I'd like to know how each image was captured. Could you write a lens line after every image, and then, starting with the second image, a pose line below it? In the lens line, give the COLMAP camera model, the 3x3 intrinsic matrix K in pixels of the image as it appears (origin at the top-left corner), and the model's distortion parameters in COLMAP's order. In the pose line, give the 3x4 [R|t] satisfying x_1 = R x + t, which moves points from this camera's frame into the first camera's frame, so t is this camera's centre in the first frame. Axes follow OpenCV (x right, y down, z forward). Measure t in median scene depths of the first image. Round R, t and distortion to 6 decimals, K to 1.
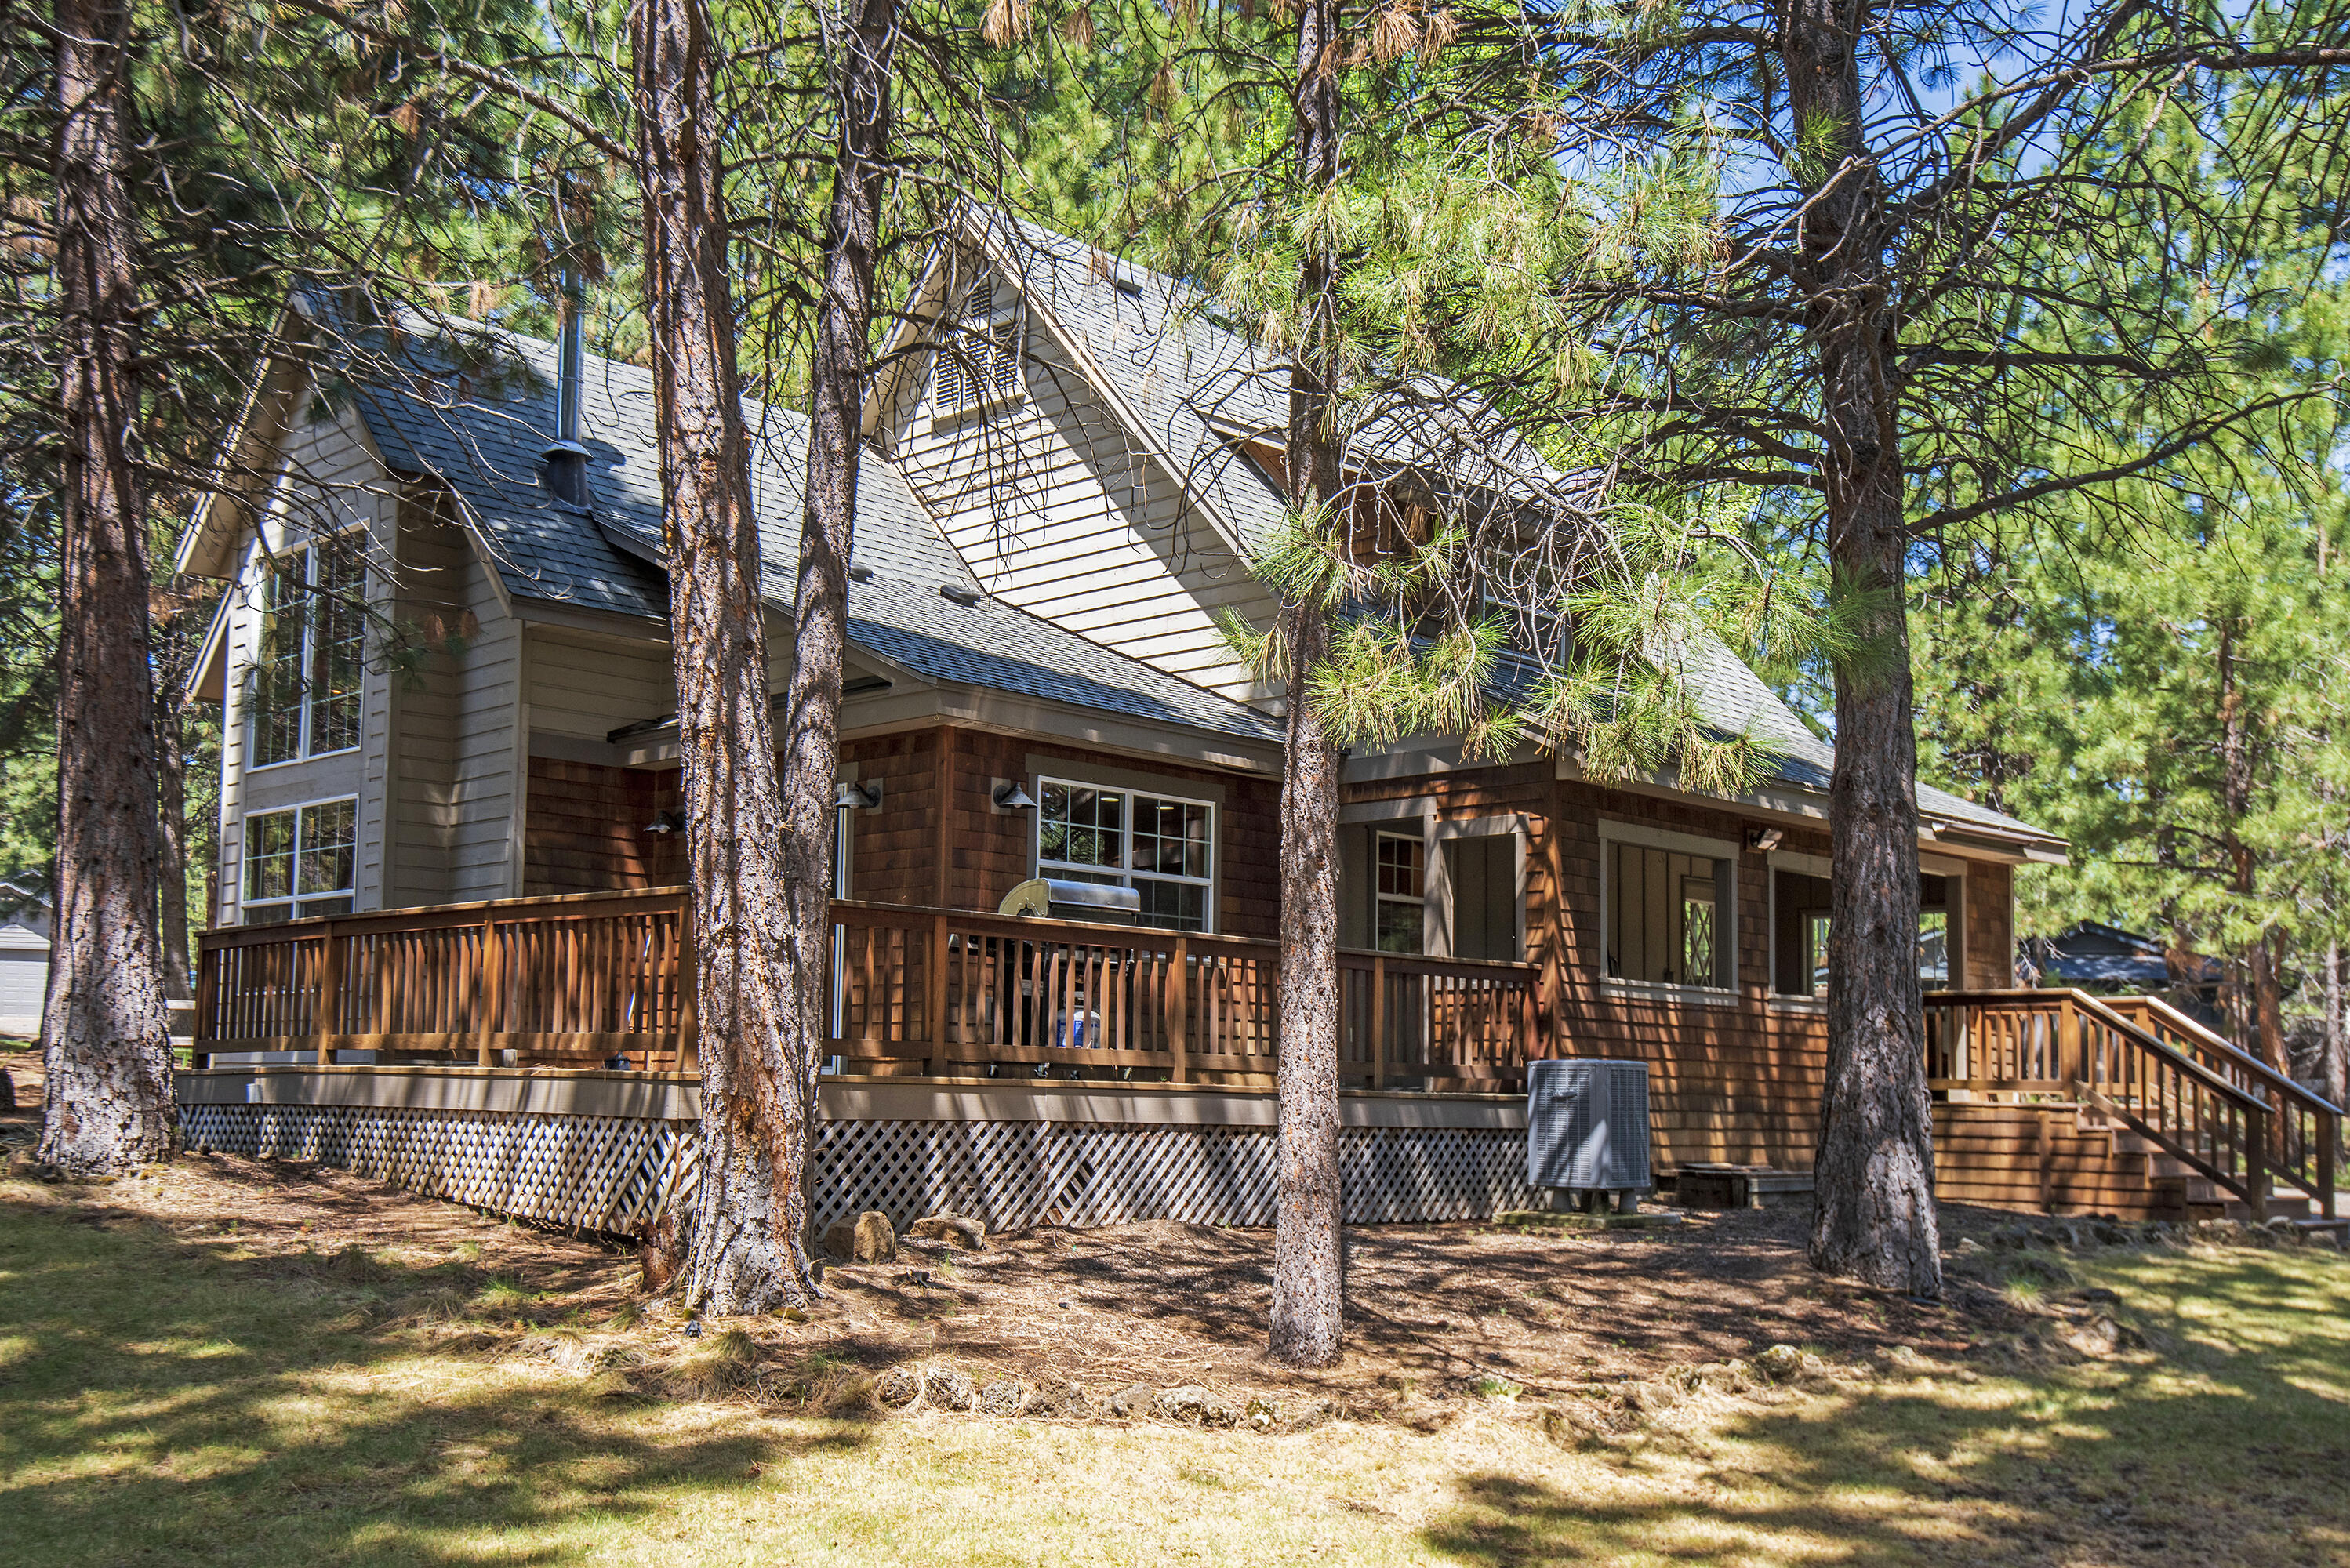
lens RADIAL K [[2369.1, 0, 1175.0], [0, 2369.1, 784.0], [0, 0, 1]] dist [0.004537, 0.000274]
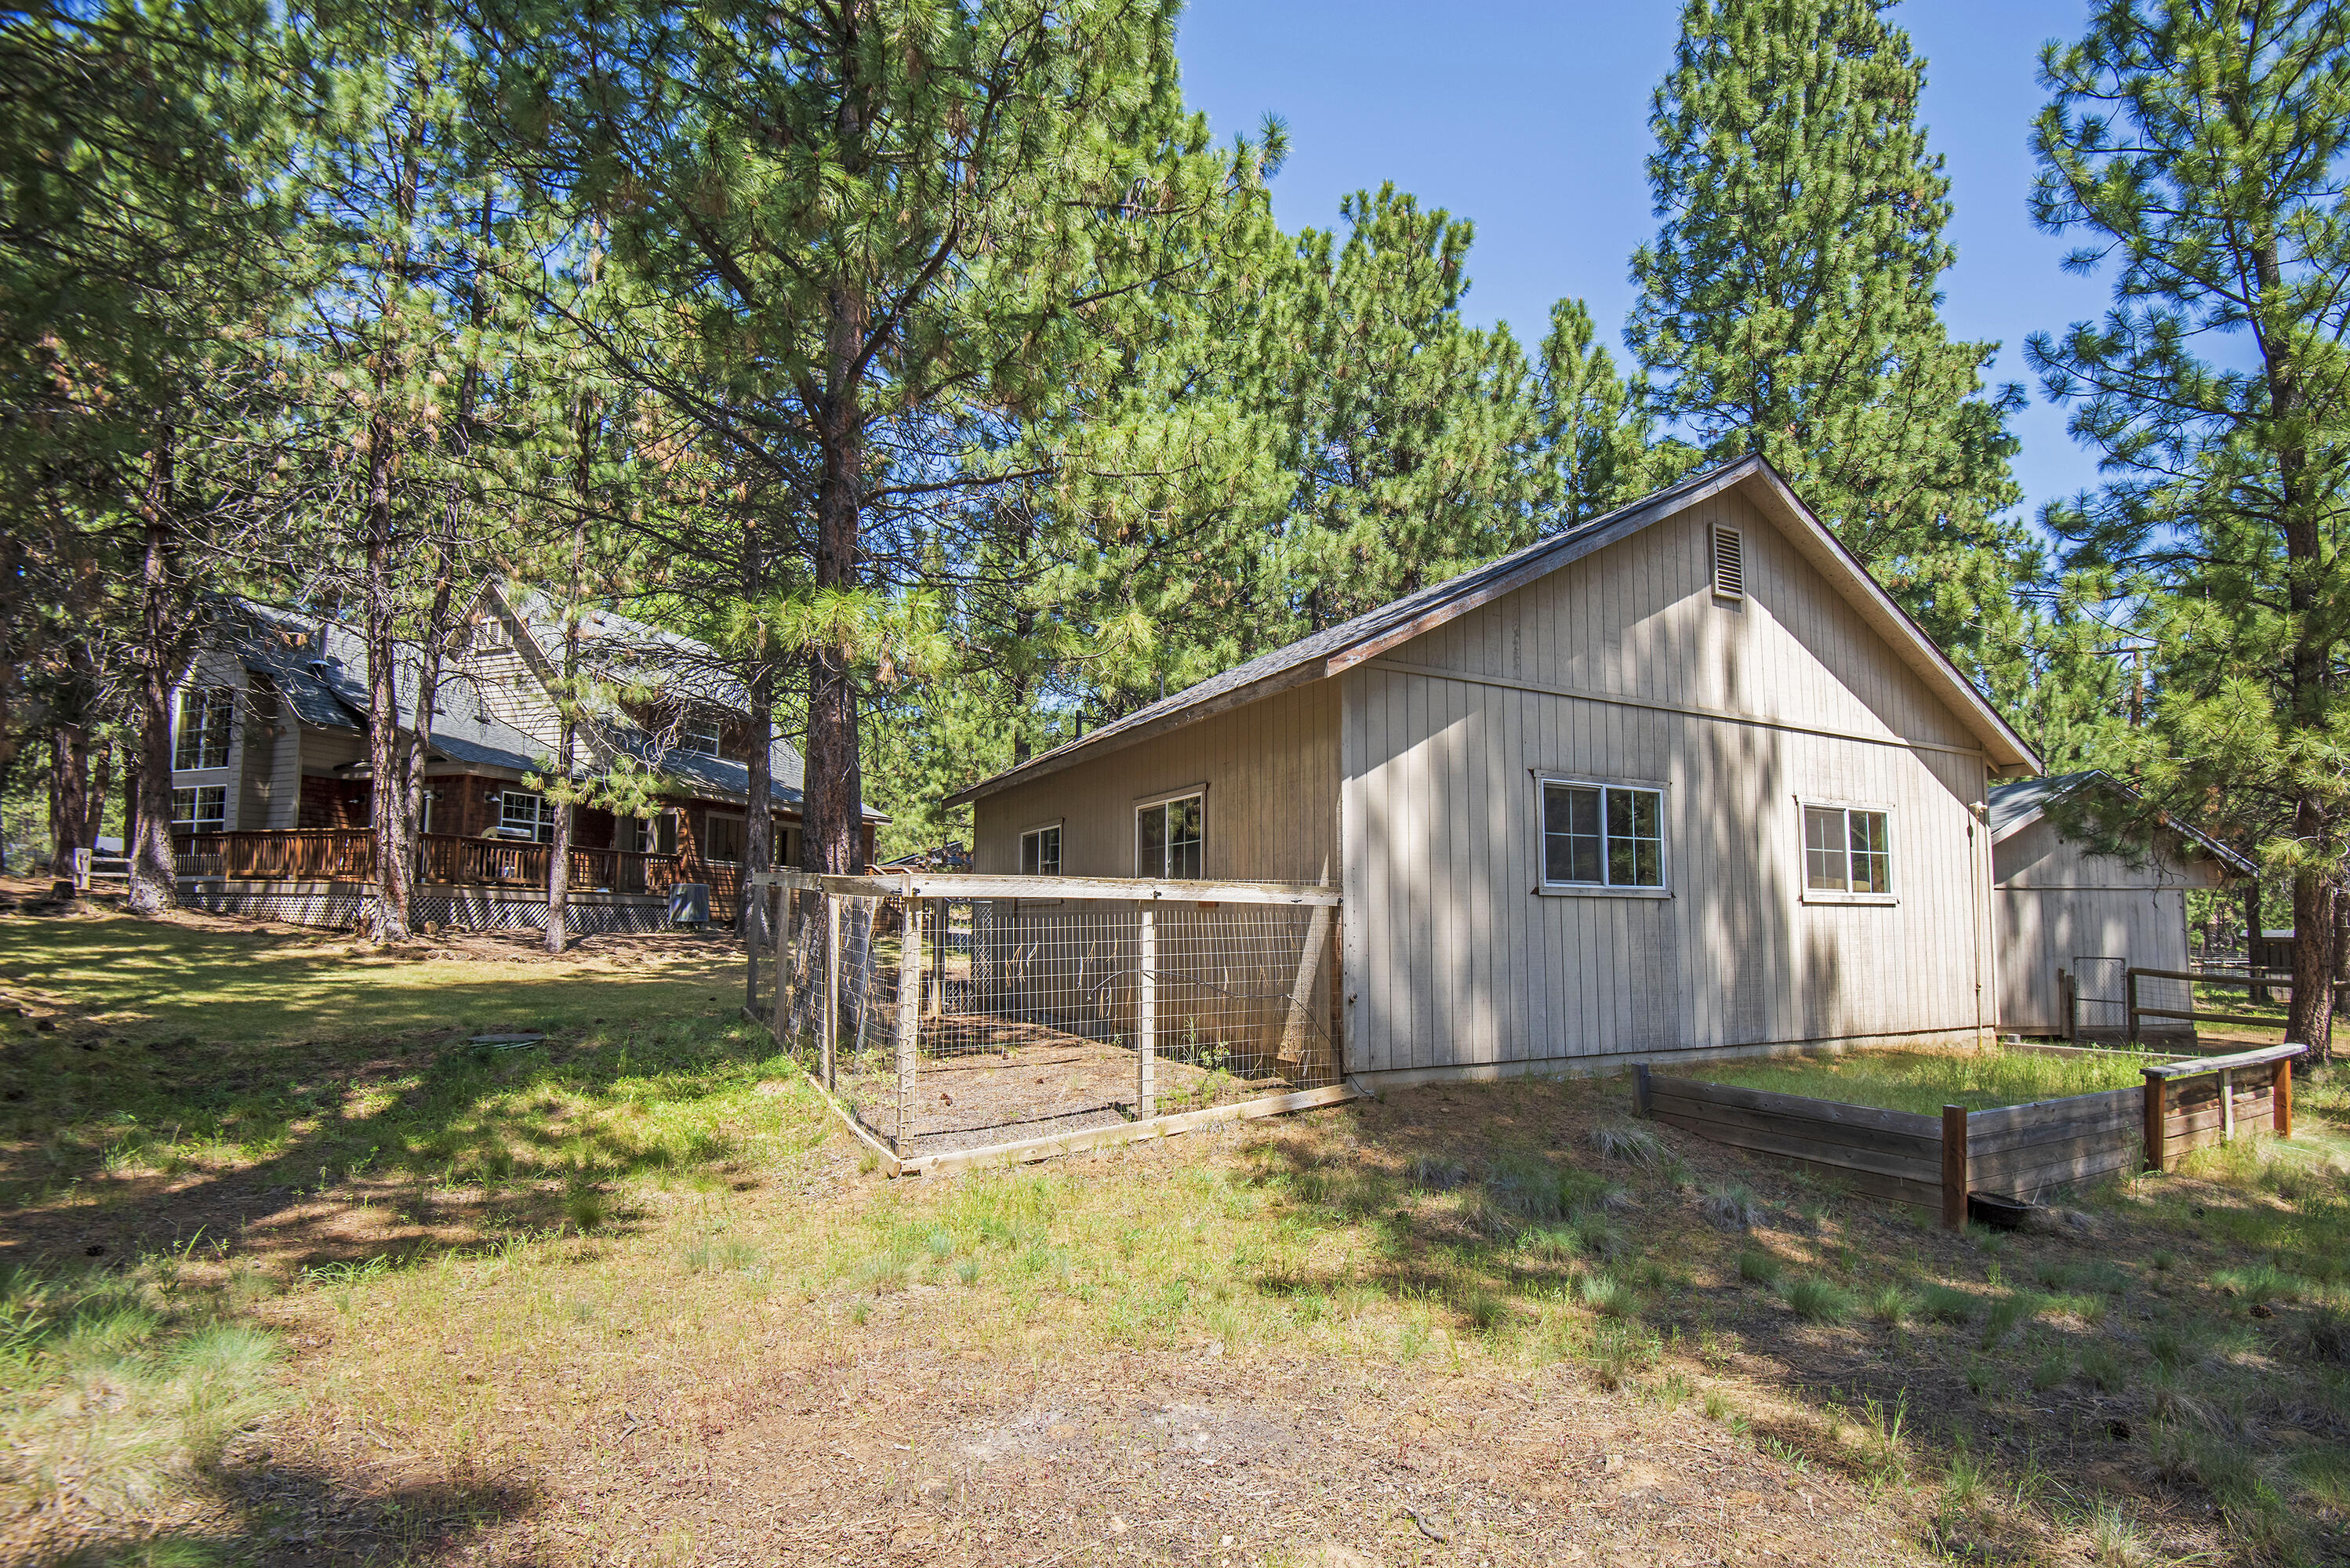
lens RADIAL K [[1101.0, 0, 1175.7], [0, 1101.0, 807.9], [0, 0, 1]] dist [-0.000410, -0.029669]
pose [[0.899401, 0.037575, 0.435506, 0.138083], [-0.051623, 0.998457, 0.020465, -0.070620], [-0.434065, -0.040889, 0.899953, -0.838408]]
